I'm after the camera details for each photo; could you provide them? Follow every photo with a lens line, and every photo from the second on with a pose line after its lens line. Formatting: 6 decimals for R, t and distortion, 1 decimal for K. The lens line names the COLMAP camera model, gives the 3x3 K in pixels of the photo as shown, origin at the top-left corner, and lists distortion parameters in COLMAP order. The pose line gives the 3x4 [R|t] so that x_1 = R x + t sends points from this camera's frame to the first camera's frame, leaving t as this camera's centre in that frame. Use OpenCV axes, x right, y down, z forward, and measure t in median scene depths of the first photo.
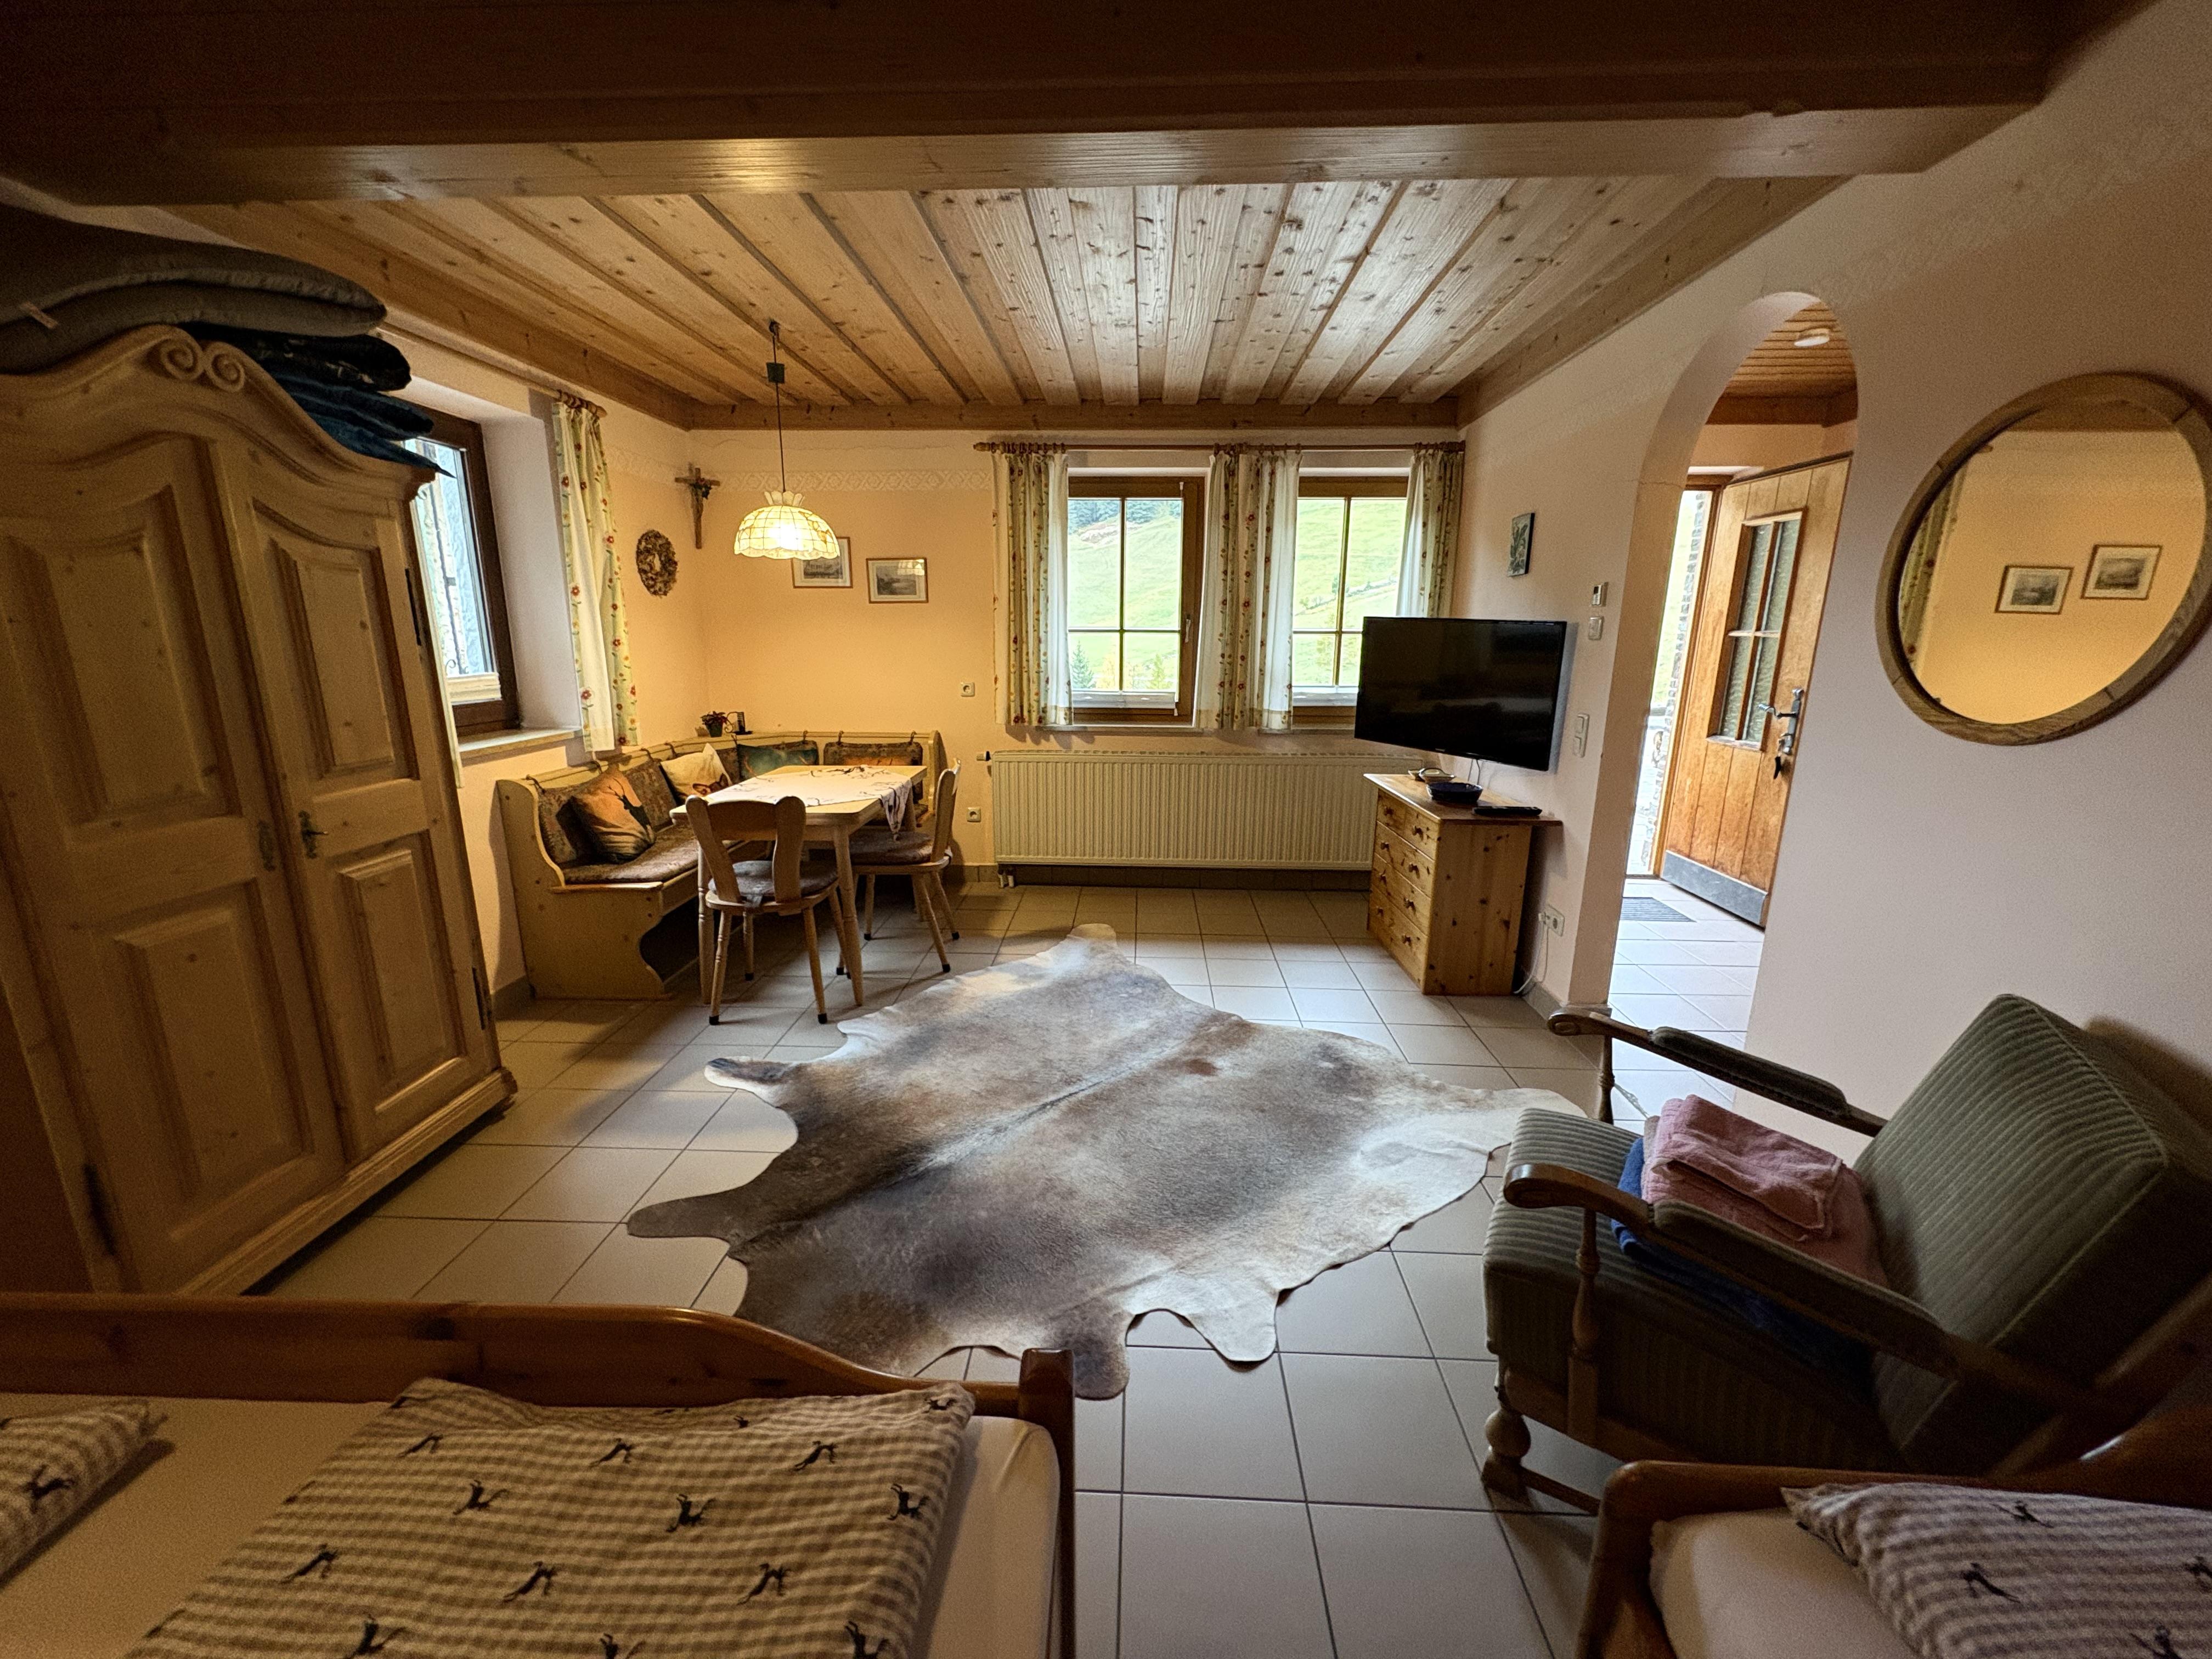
lens RADIAL K [[872.7, 0, 1089.6], [0, 872.7, 828.5], [0, 0, 1]] dist [0.000252, 0.000143]
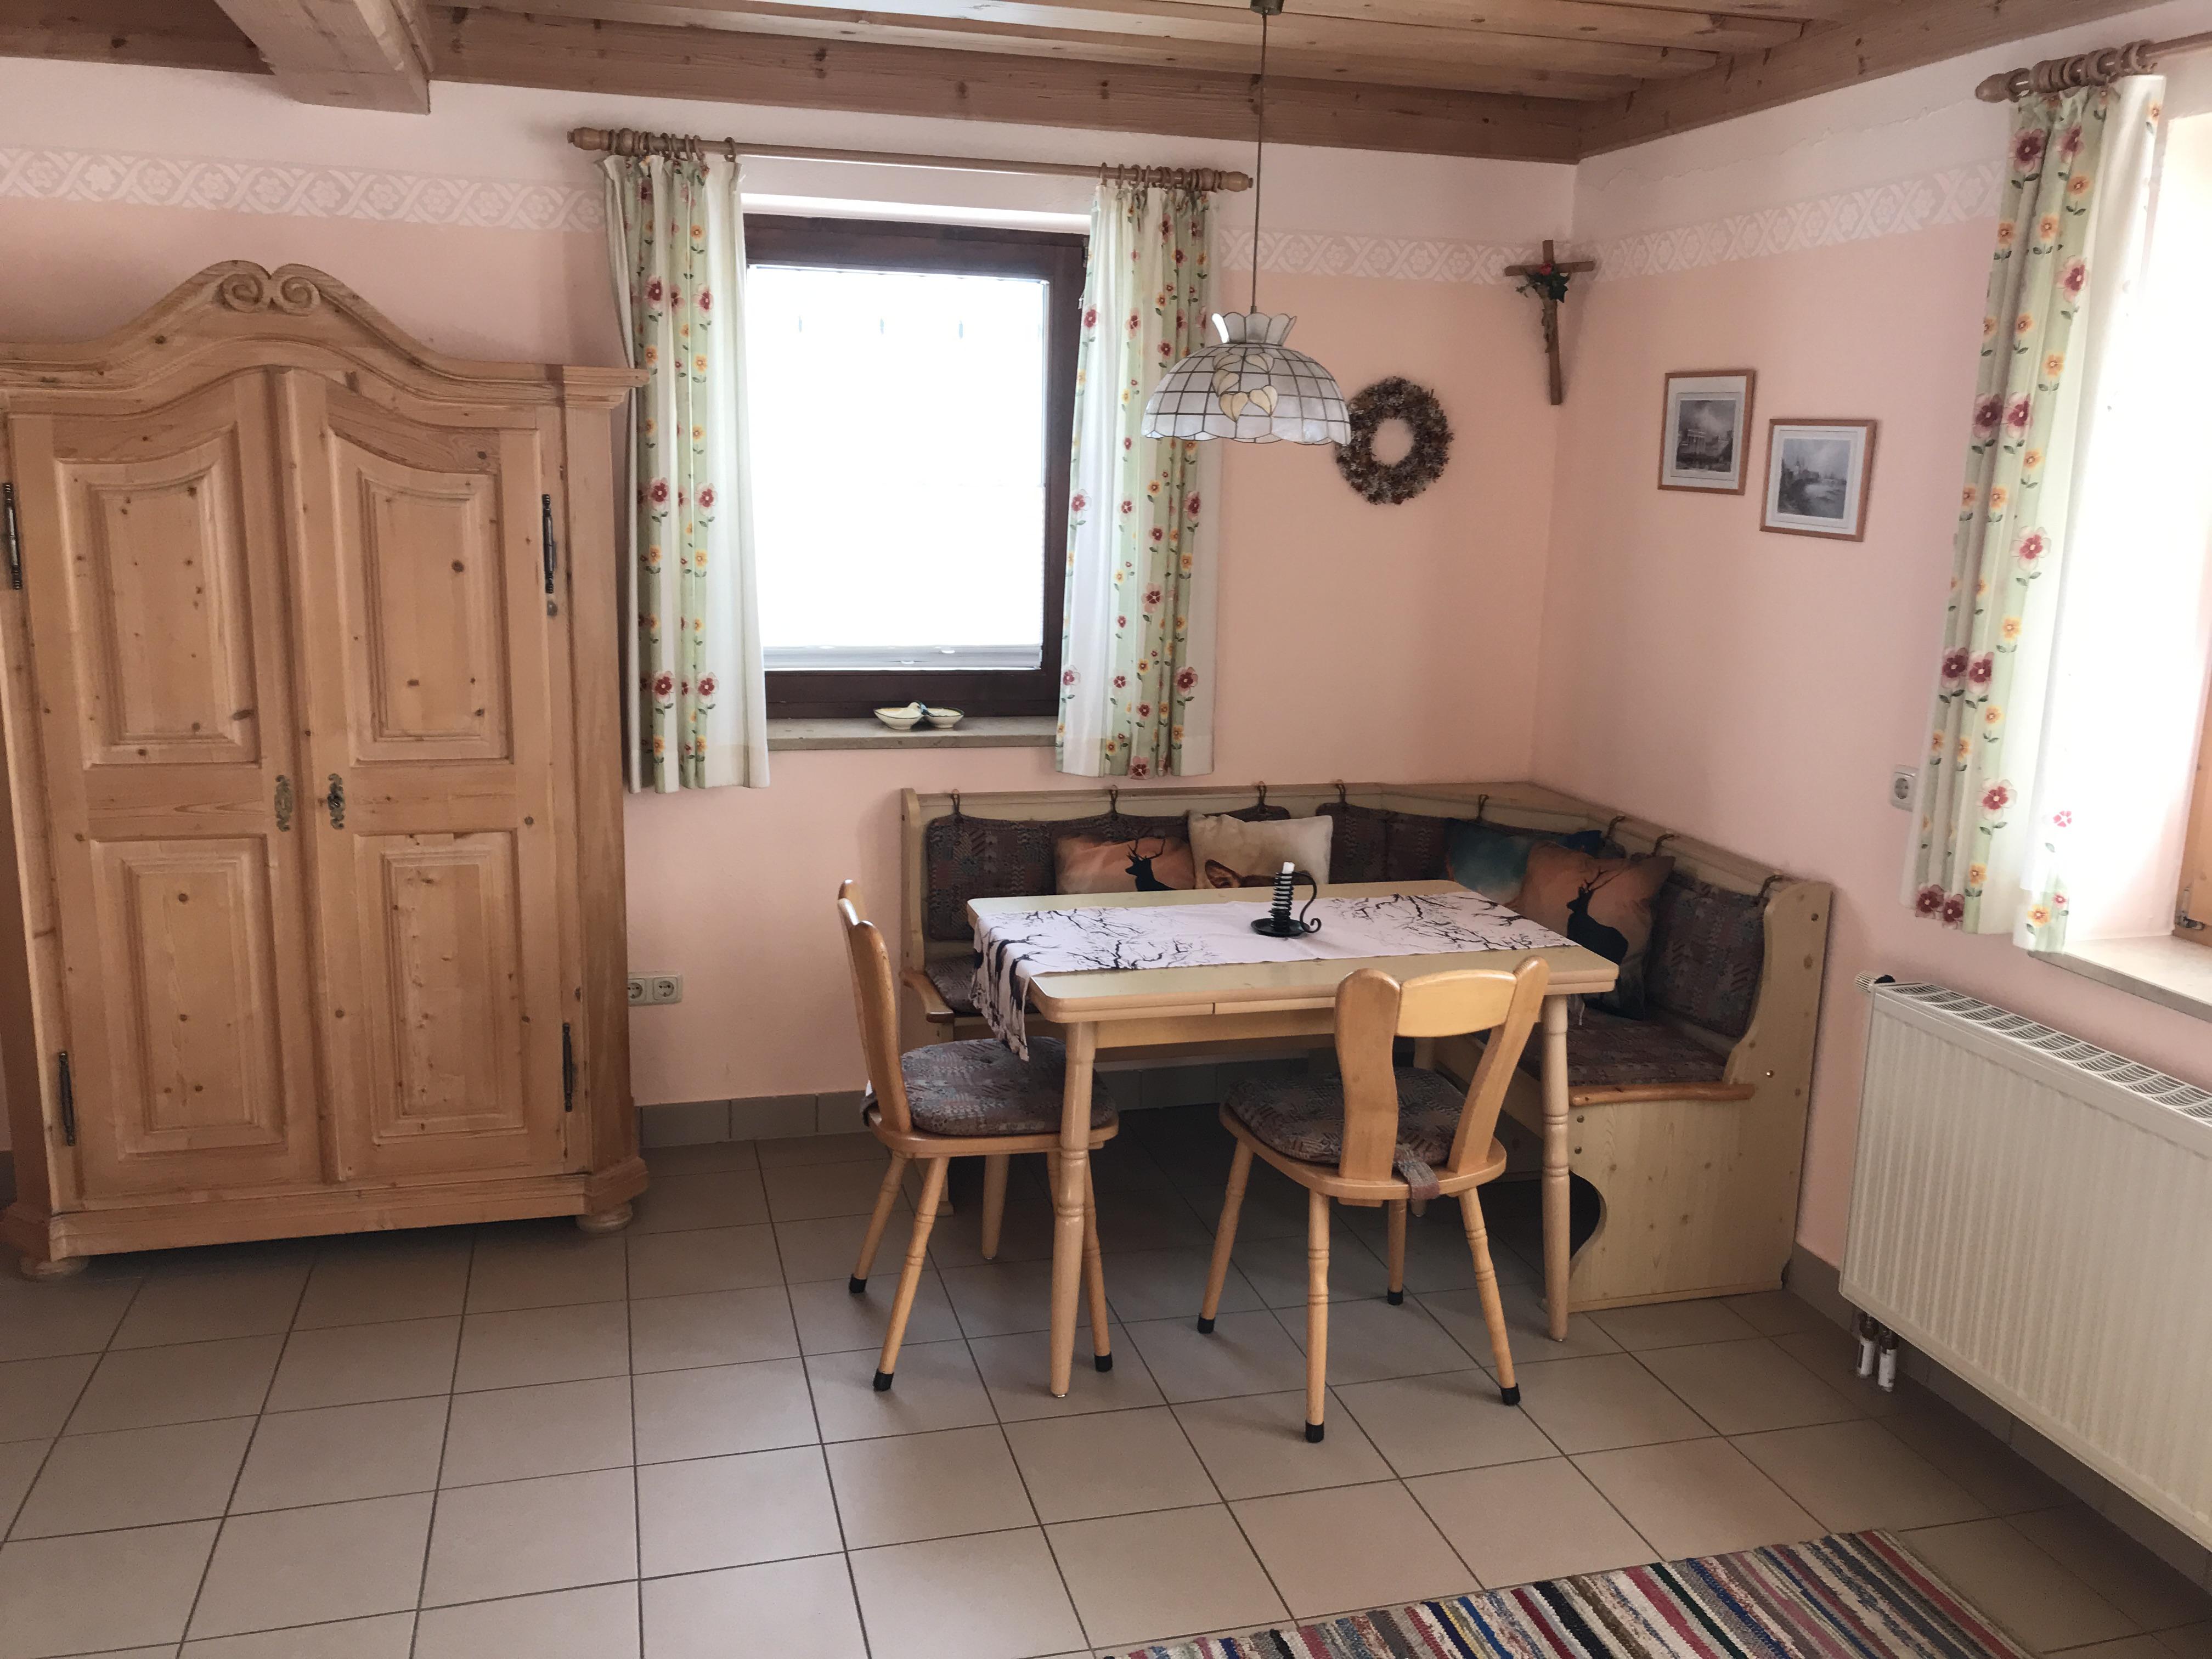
lens RADIAL K [[1806.0, 0, 1106.0], [0, 1806.0, 829.5], [0, 0, 1]] dist [0.004427, 0.005153]
pose [[0.305190, 0.199486, -0.931163, 0.766798], [-0.237240, 0.962911, 0.128531, -0.285248], [0.922267, 0.181682, 0.341196, 0.826697]]
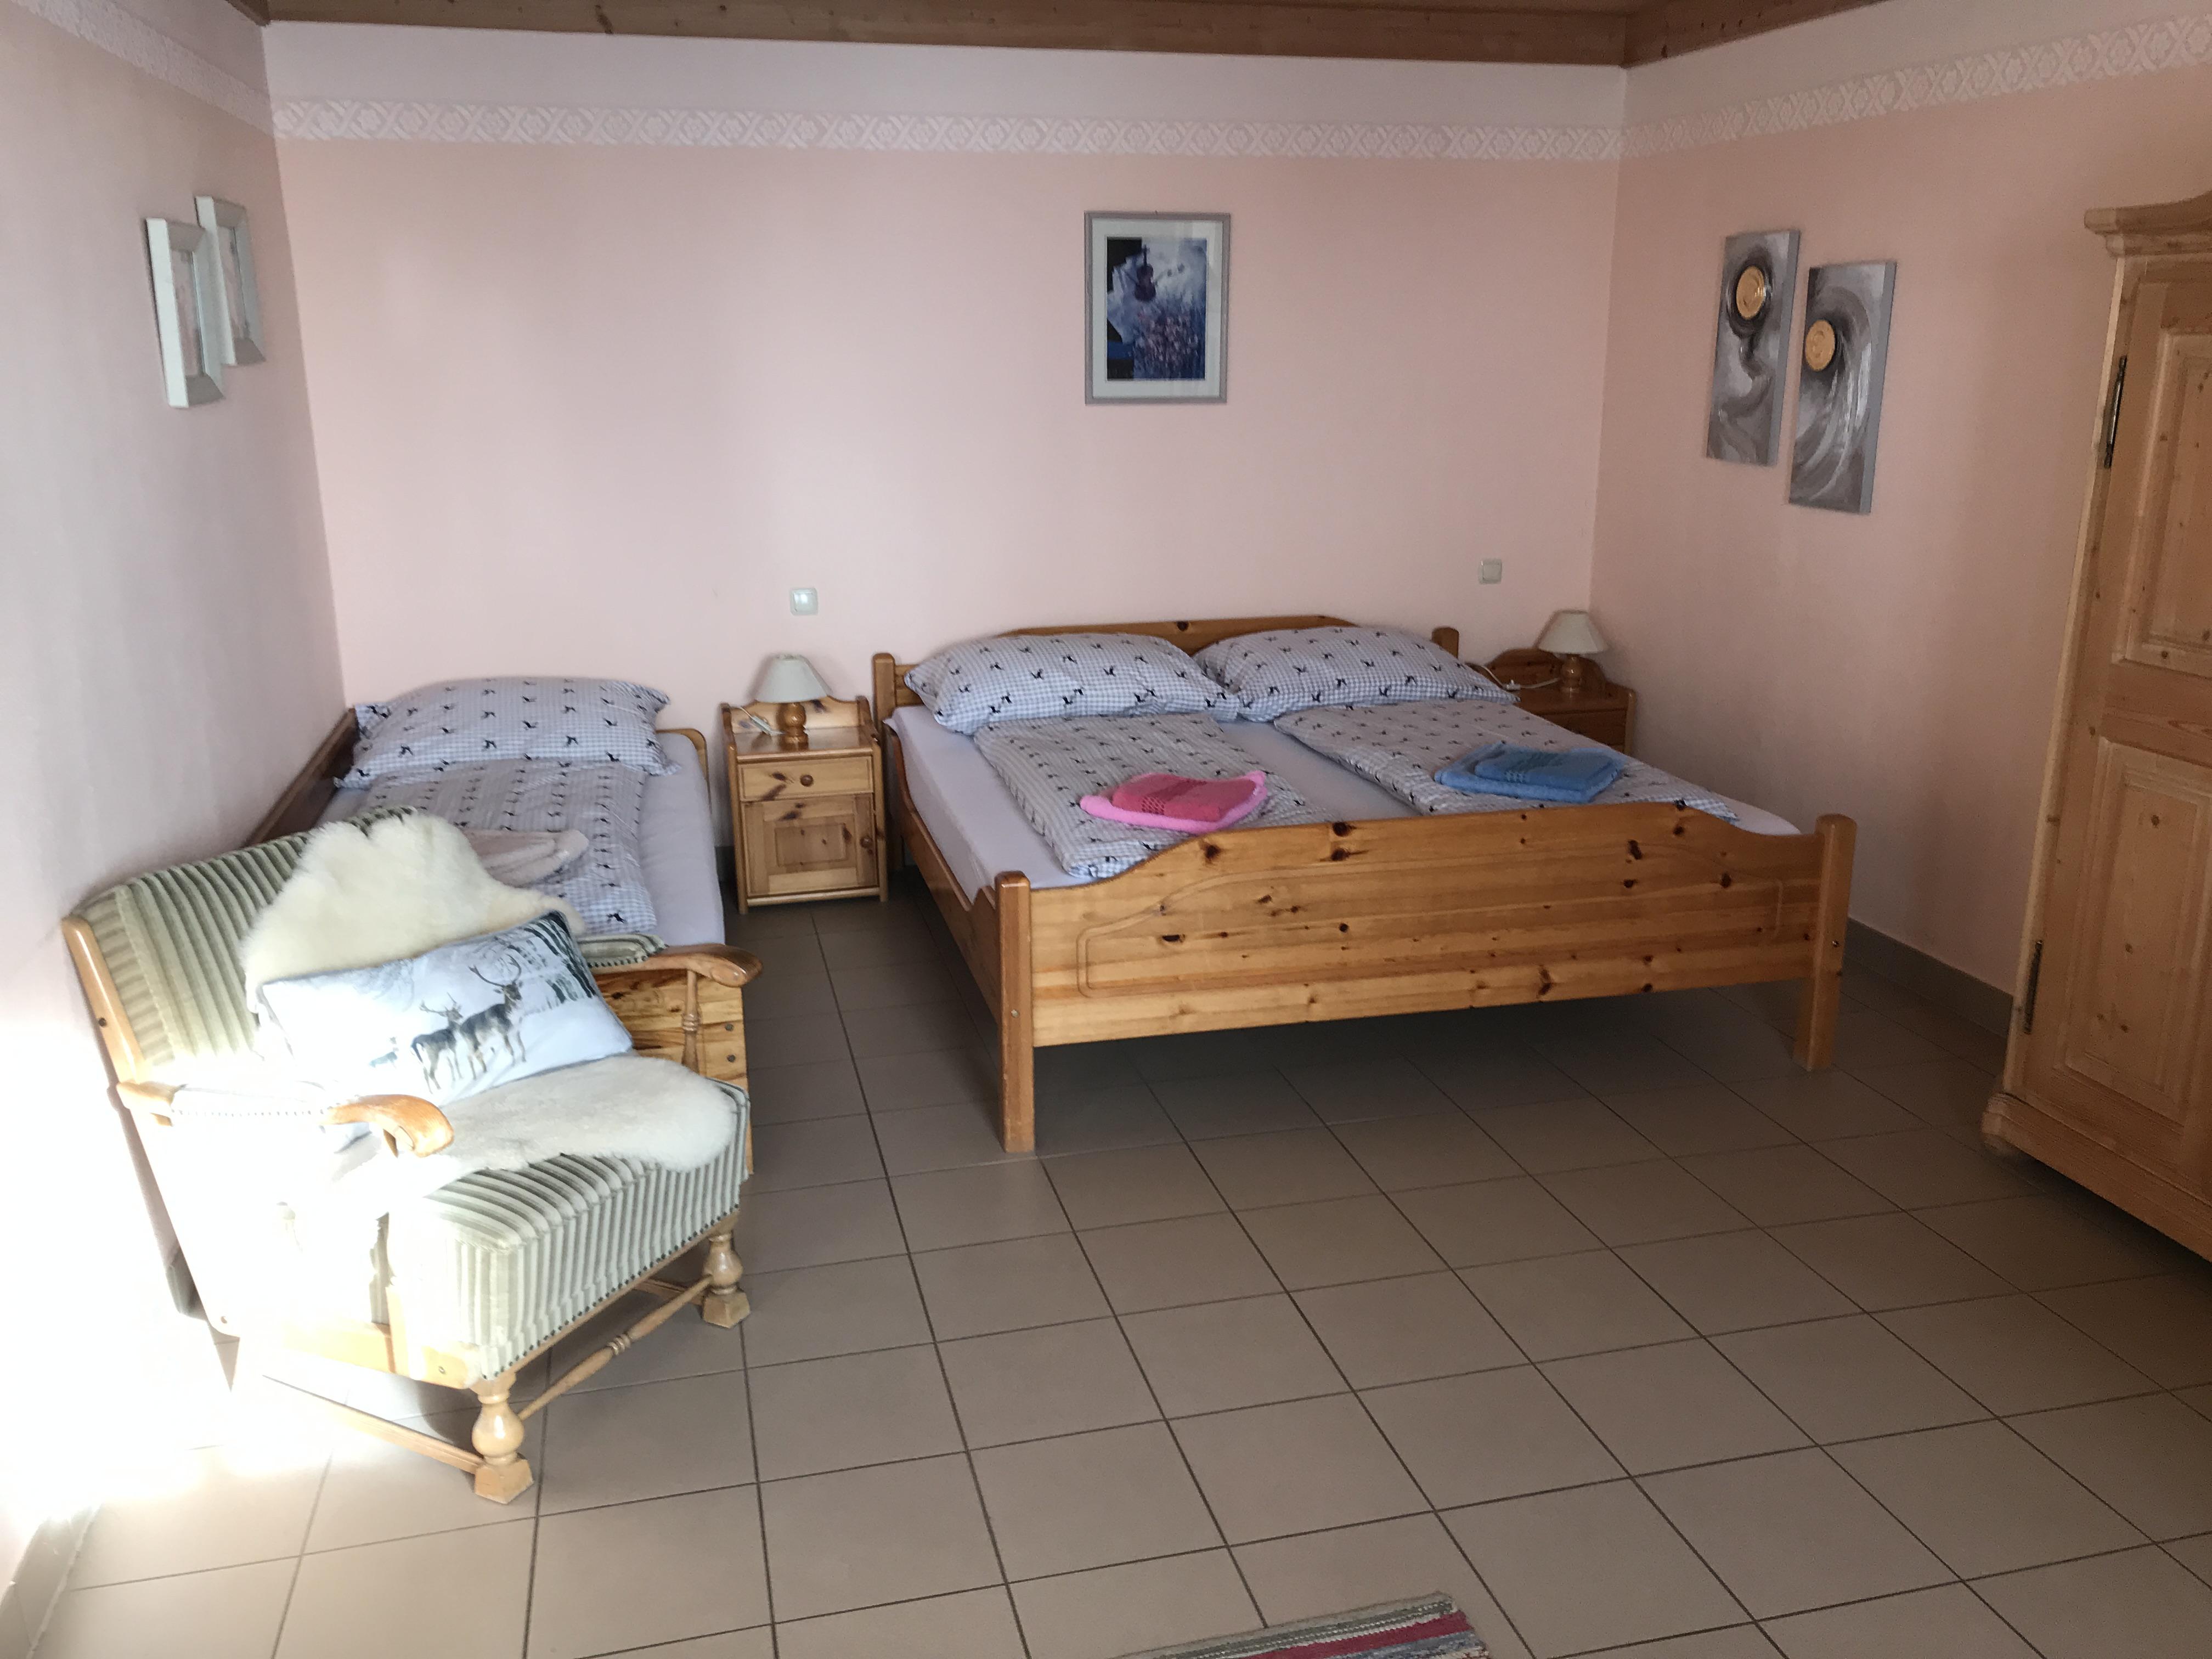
lens RADIAL K [[1806.0, 0, 1106.0], [0, 1806.0, 829.5], [0, 0, 1]] dist [0.004427, 0.005153]
pose [[-0.958387, 0.080553, -0.273872, 0.327302], [-0.059130, 0.882543, 0.466500, -0.421363], [0.279282, 0.463281, -0.841054, 1.489856]]
